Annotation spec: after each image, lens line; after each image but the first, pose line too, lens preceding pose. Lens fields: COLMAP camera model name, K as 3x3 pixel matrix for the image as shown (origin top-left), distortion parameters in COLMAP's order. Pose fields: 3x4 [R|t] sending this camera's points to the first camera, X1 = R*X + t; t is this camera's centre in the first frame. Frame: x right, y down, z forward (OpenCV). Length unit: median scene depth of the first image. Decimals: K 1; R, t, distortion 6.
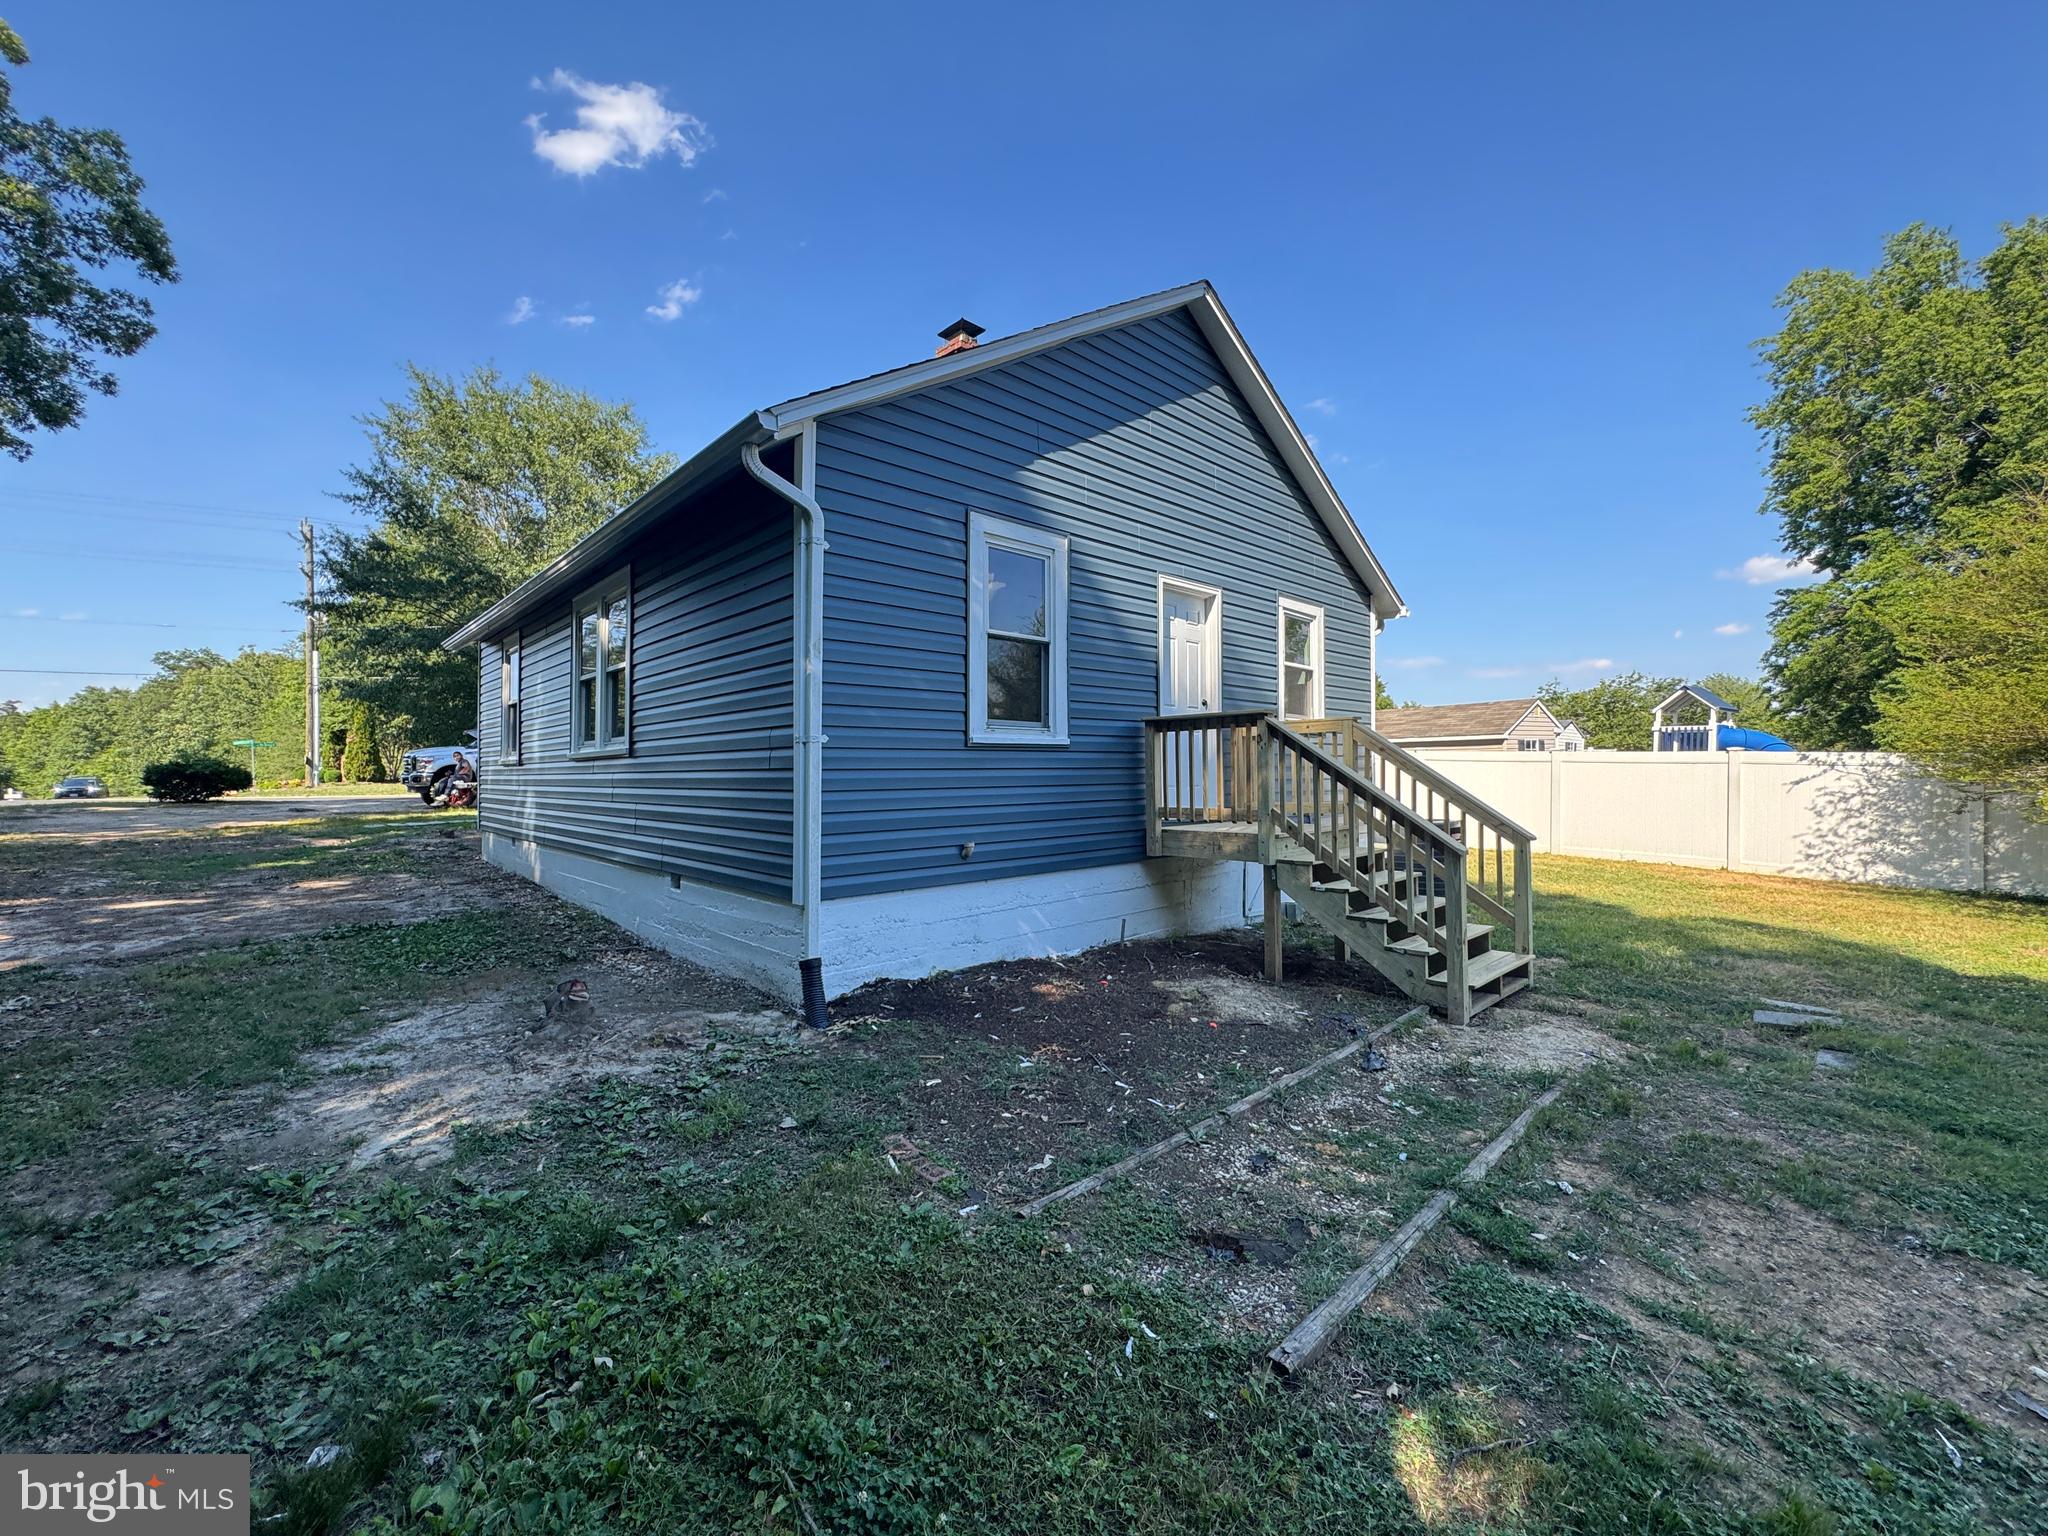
lens RADIAL K [[819.5, 0, 1019.0], [0, 819.5, 766.0], [0, 0, 1]] dist [-0.000995, -0.001722]
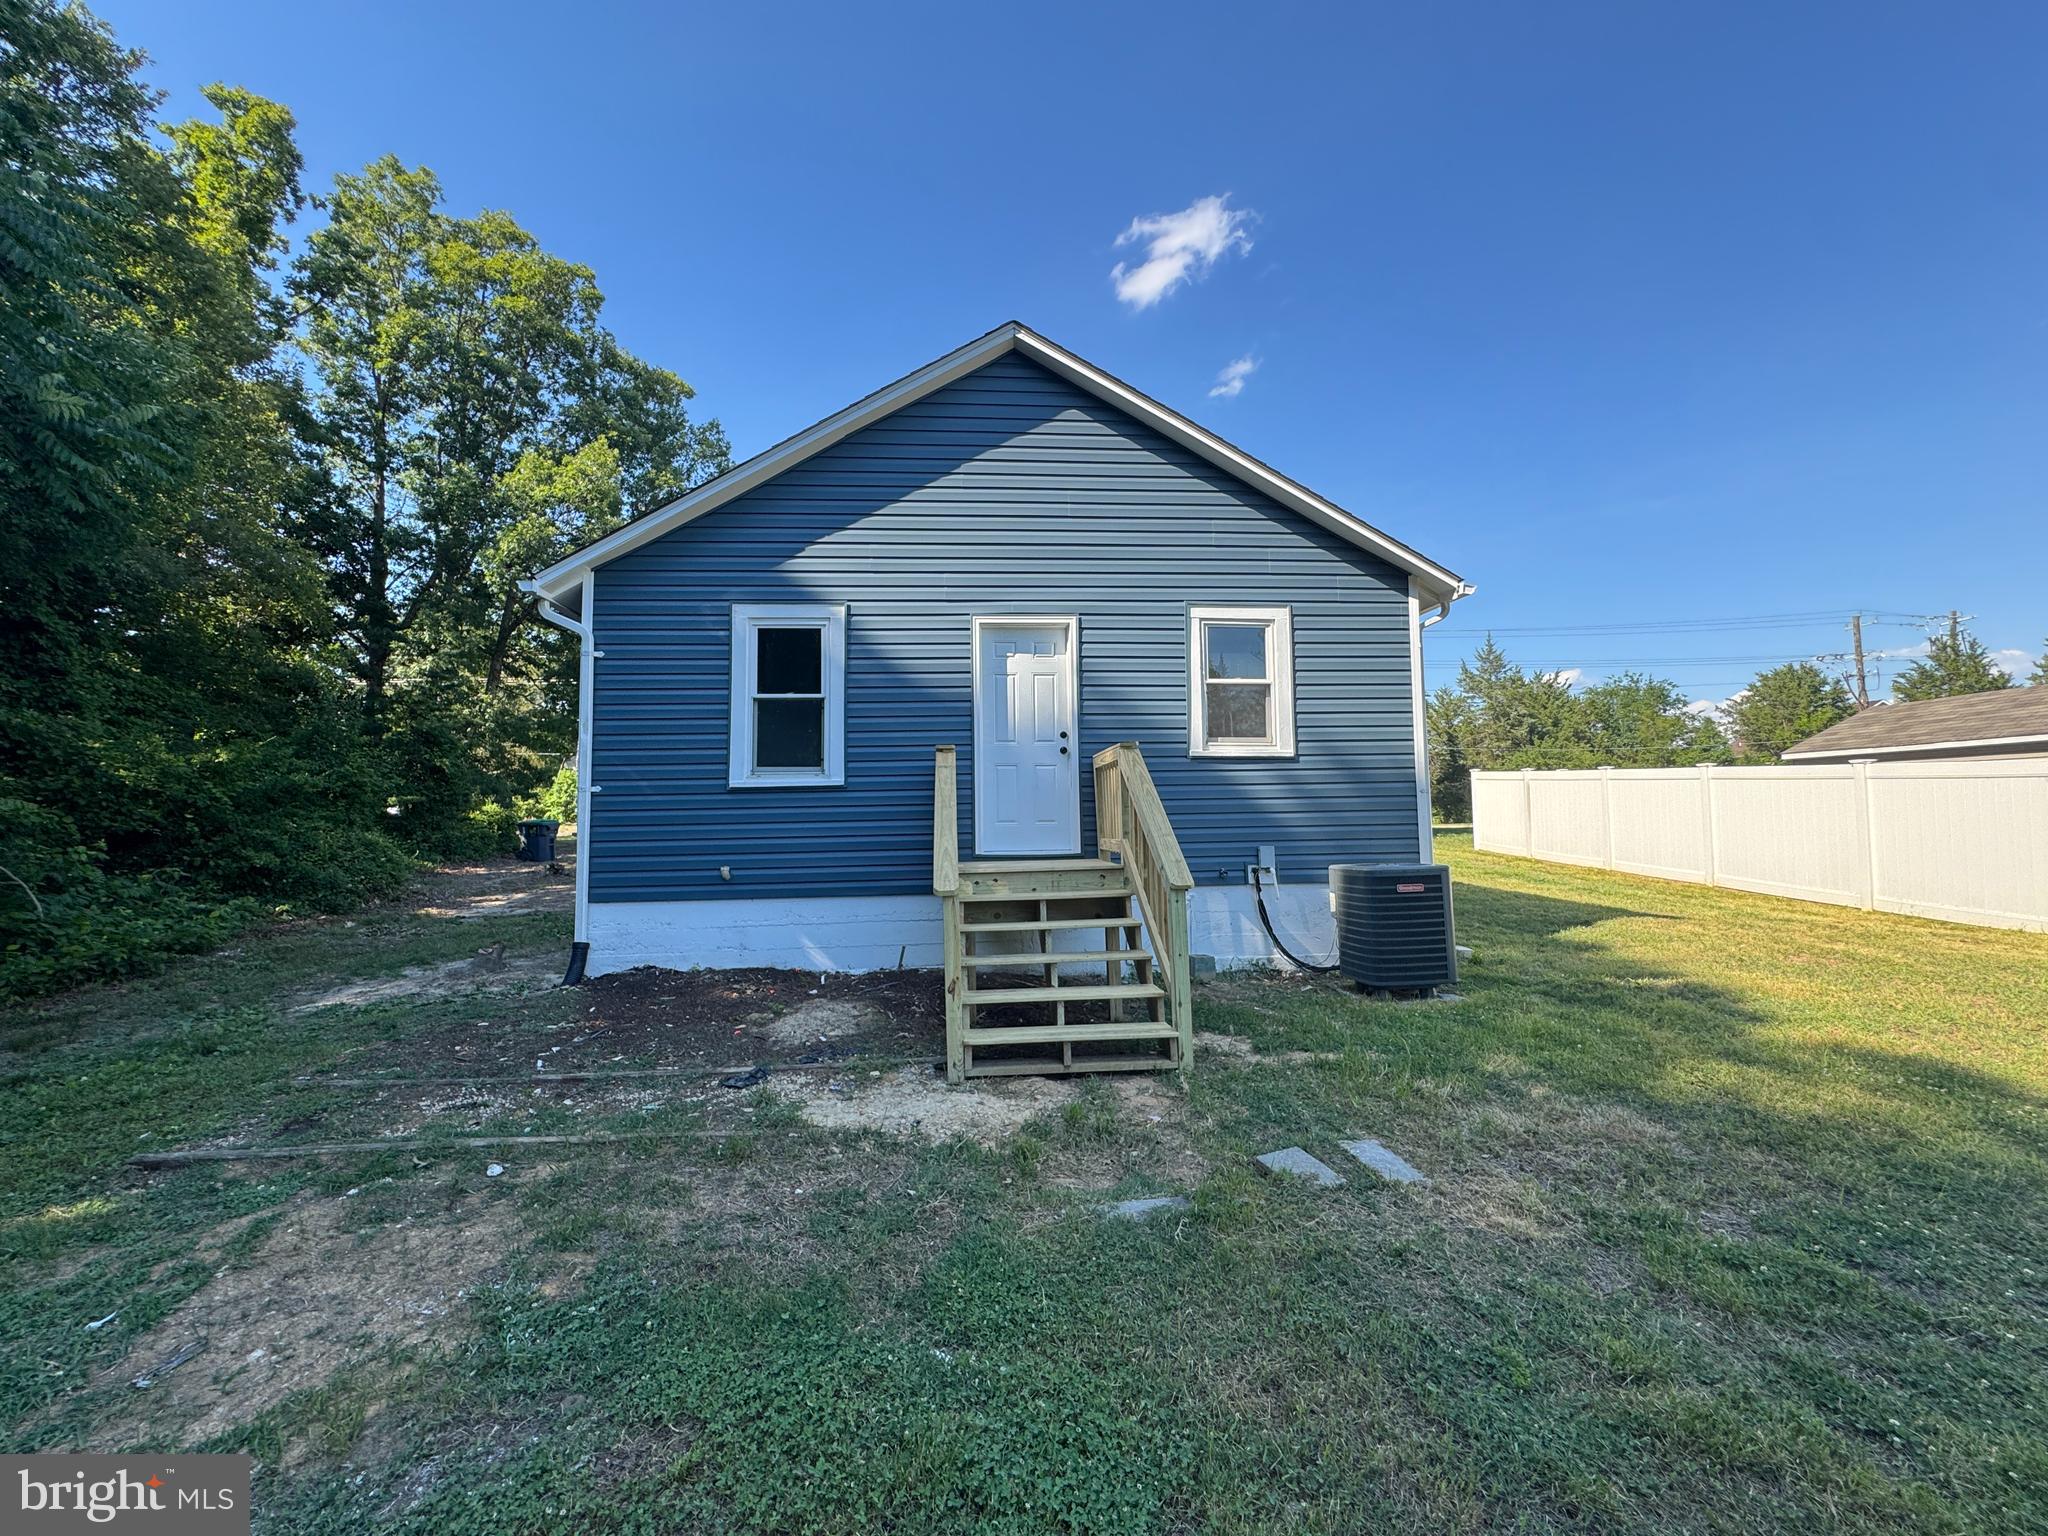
lens RADIAL K [[819.5, 0, 1026.8], [0, 819.5, 767.0], [0, 0, 1]] dist [-0.000995, -0.001722]
pose [[0.785355, -0.048117, -0.617173, 0.961606], [0.017000, 0.998275, -0.056197, 0.017077], [0.618813, 0.033643, 0.784818, 0.267624]]
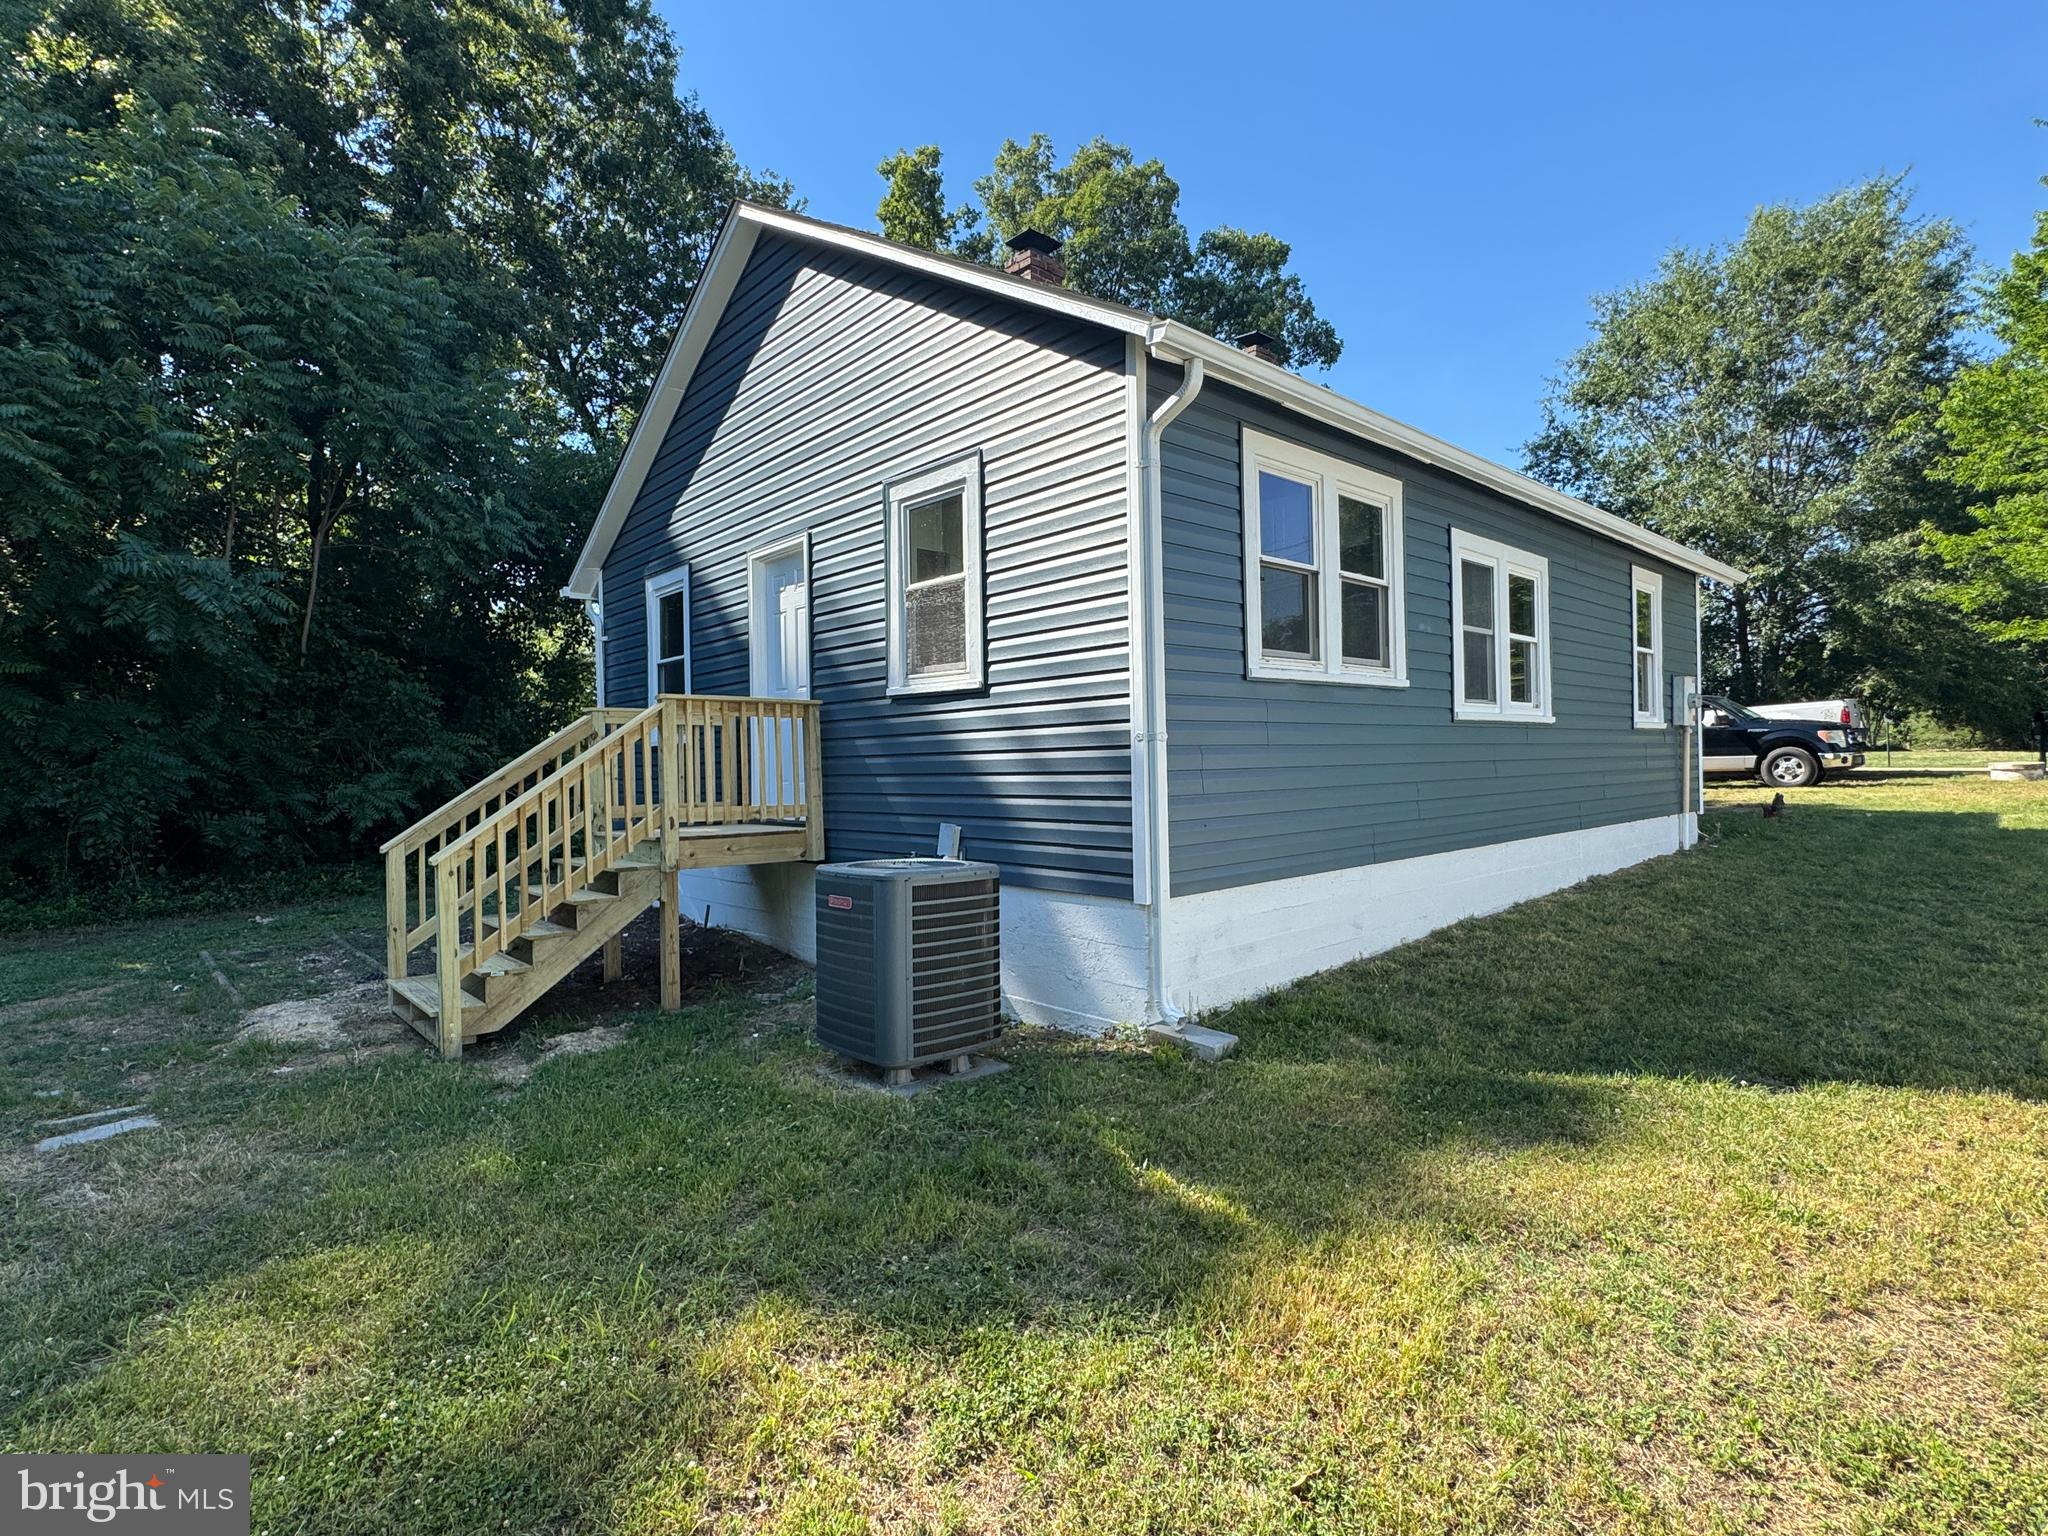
lens RADIAL K [[1002.6, 0, 1027.2], [0, 1002.6, 766.6], [0, 0, 1]] dist [0.000039, -0.000029]
pose [[-0.009746, 0.002947, -0.999948, 1.467418], [0.017560, 0.999842, 0.002776, 0.012756], [0.999798, -0.017532, -0.009796, 1.485347]]
